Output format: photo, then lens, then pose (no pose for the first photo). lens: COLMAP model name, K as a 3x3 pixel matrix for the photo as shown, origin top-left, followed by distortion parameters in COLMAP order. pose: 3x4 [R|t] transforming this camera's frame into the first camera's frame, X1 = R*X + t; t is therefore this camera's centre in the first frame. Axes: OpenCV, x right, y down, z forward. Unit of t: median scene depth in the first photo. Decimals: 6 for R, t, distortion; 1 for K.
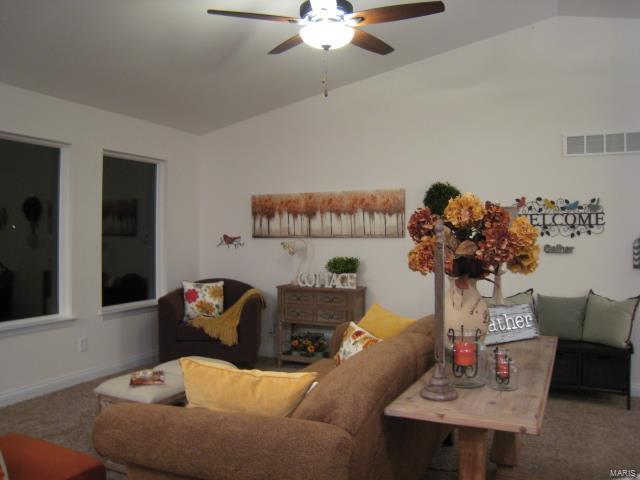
lens RADIAL K [[527.0, 0, 317.4], [0, 527.0, 239.6], [0, 0, 1]] dist [-0.150714, 0.124590]
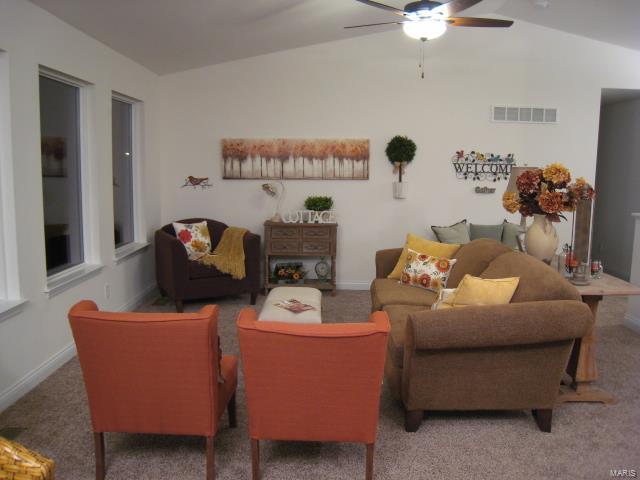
lens RADIAL K [[527.0, 0, 322.6], [0, 527.0, 239.1], [0, 0, 1]] dist [-0.150714, 0.124590]
pose [[0.902220, -0.048825, 0.428503, -0.449089], [-0.007254, 0.991713, 0.128272, -0.022906], [-0.431215, -0.118837, 0.894389, -0.055524]]
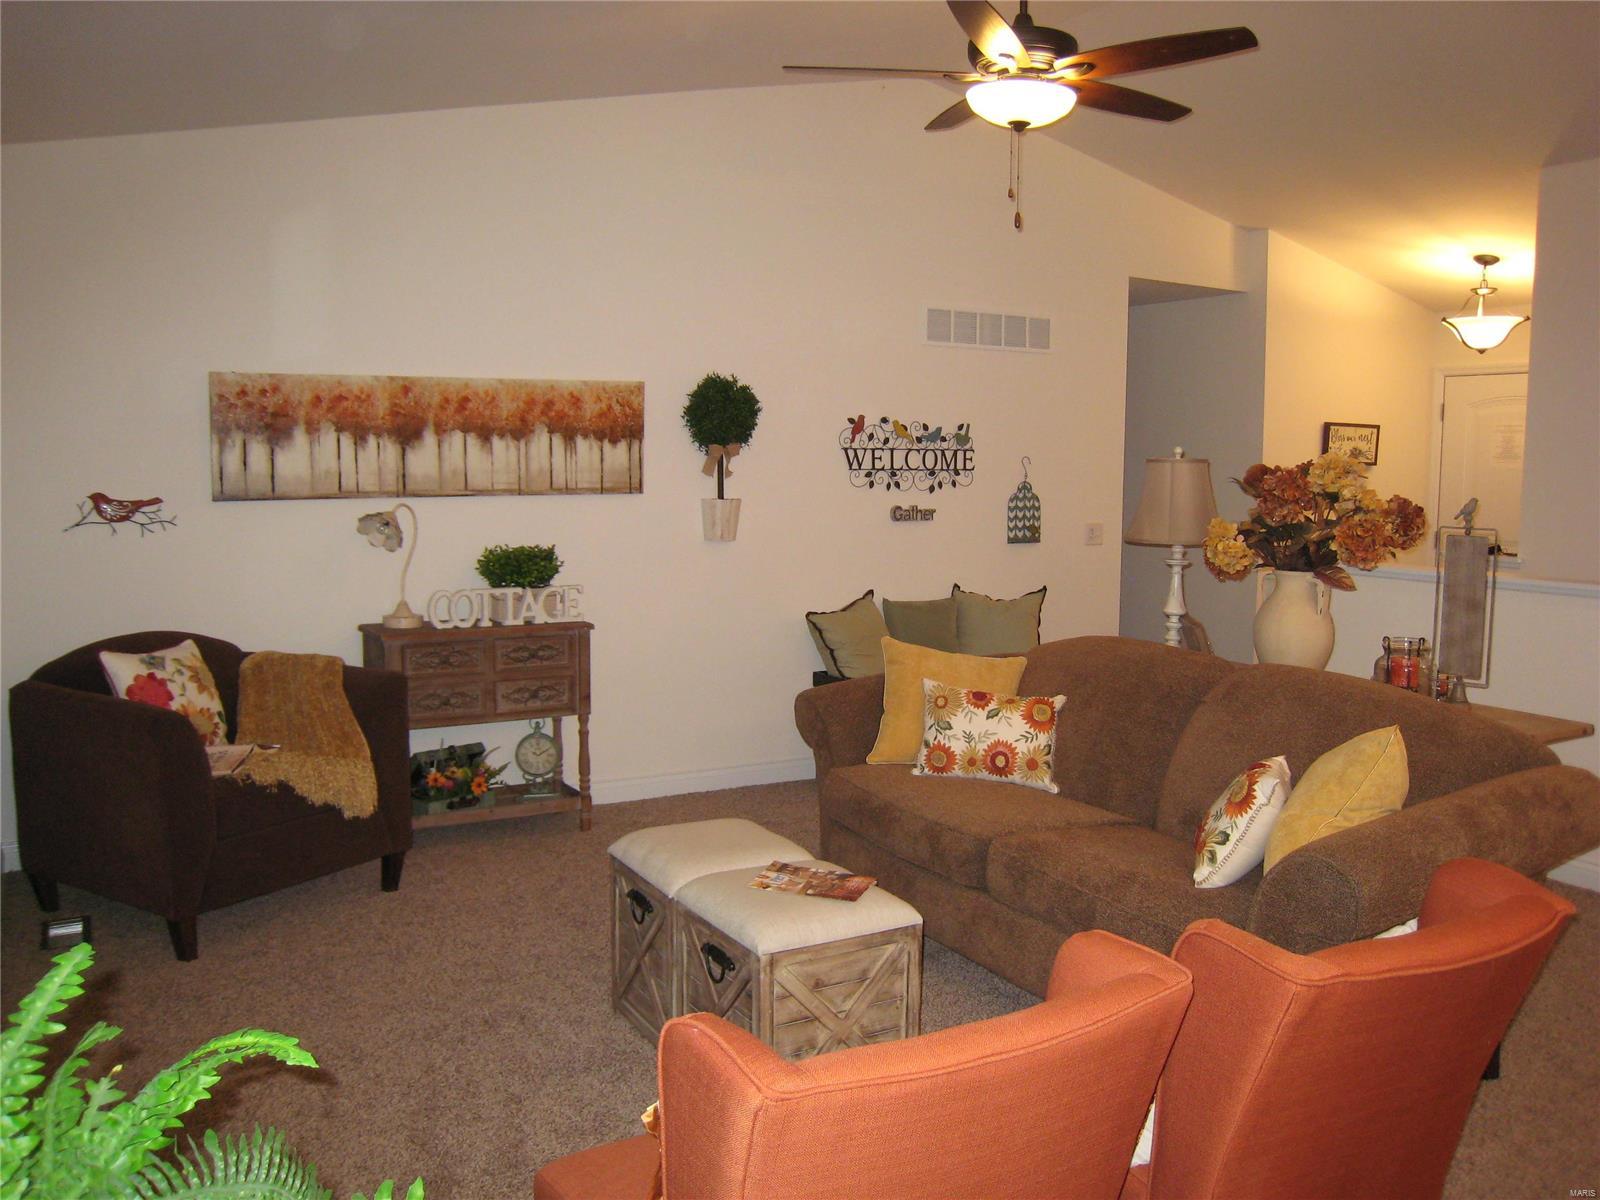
lens RADIAL K [[1317.6, 0, 816.8], [0, 1317.6, 598.7], [0, 0, 1]] dist [-0.150714, 0.124590]
pose [[0.561675, -0.080639, 0.823419, -0.649910], [-0.002982, 0.995035, 0.099479, -0.026609], [-0.827352, -0.058330, 0.558646, 0.257053]]
